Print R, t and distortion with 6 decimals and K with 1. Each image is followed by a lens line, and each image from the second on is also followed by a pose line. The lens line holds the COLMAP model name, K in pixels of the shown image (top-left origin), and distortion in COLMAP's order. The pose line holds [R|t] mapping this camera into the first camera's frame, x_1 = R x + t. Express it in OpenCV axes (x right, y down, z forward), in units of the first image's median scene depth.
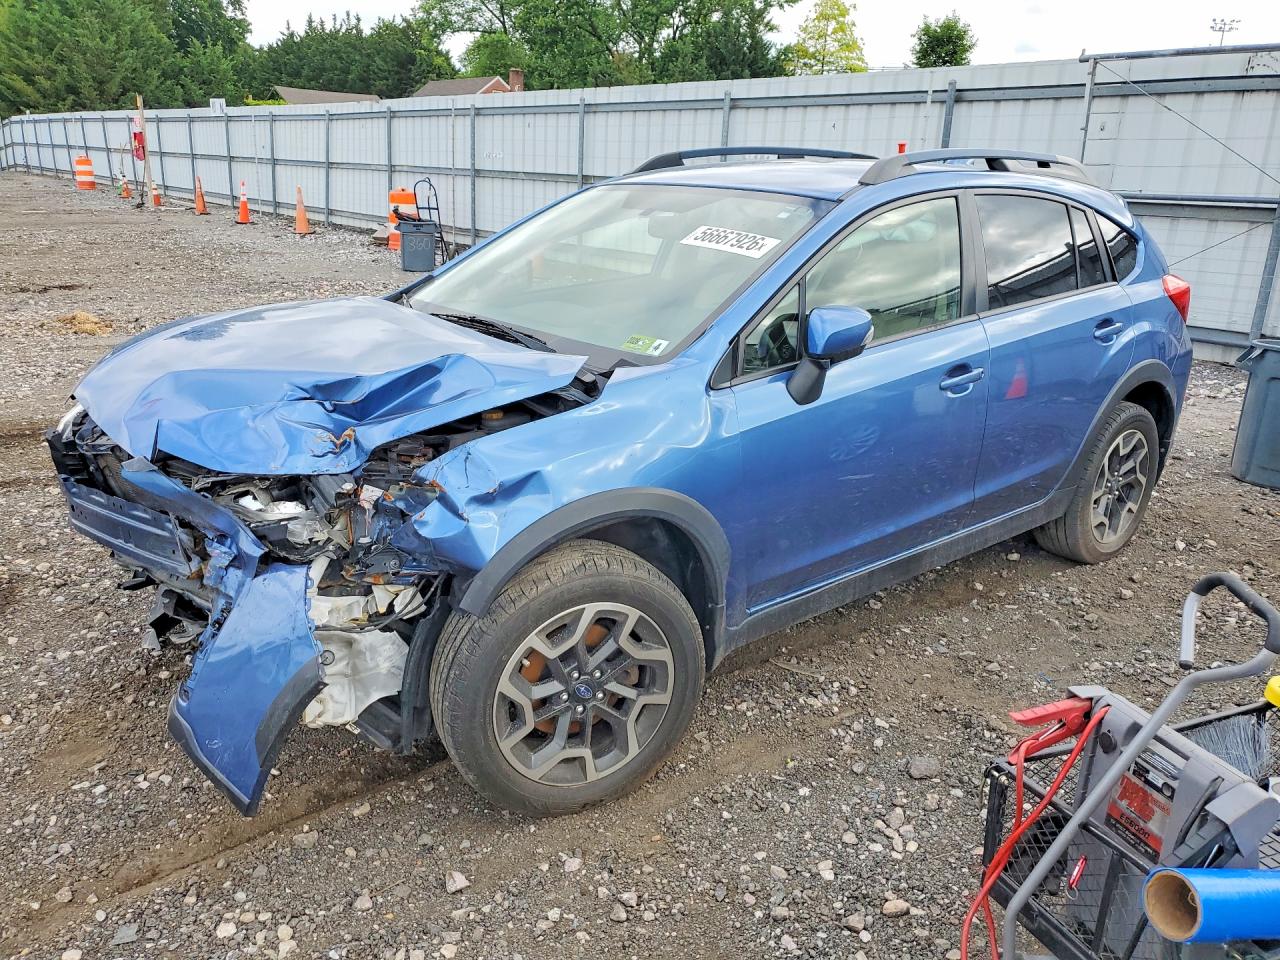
lens RADIAL K [[1050.0, 0, 639.5], [0, 1050.0, 482.7], [0, 0, 1]] dist [0.006364, 0.013351]
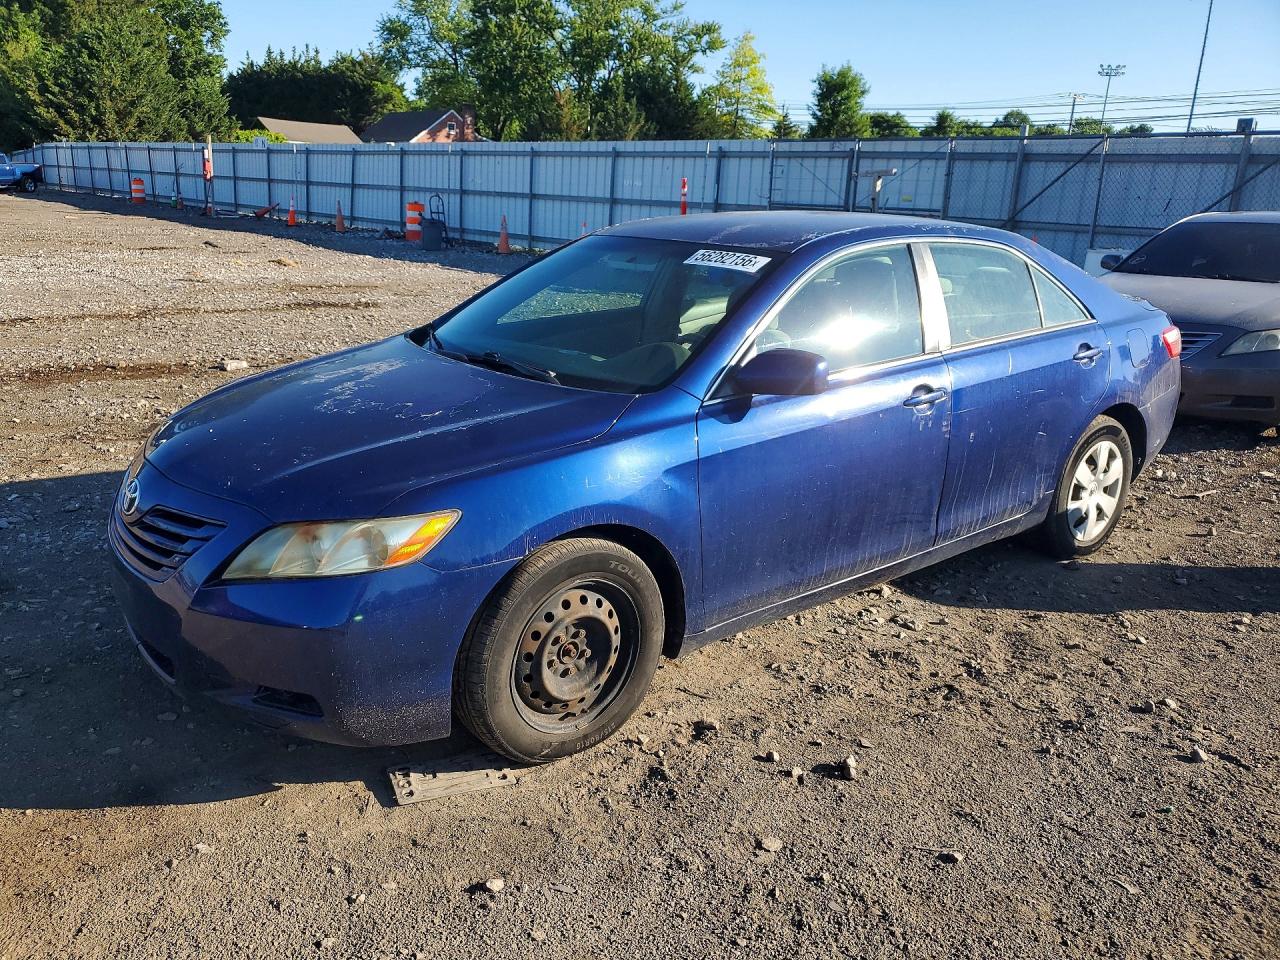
lens RADIAL K [[1050.0, 0, 630.6], [0, 1050.0, 471.6], [0, 0, 1]] dist [0.006364, 0.013351]
pose [[0.999000, -0.001652, 0.044689, 0.010243], [0.003073, 0.999492, -0.031734, 0.076673], [-0.044613, 0.031840, 0.998497, -0.249437]]
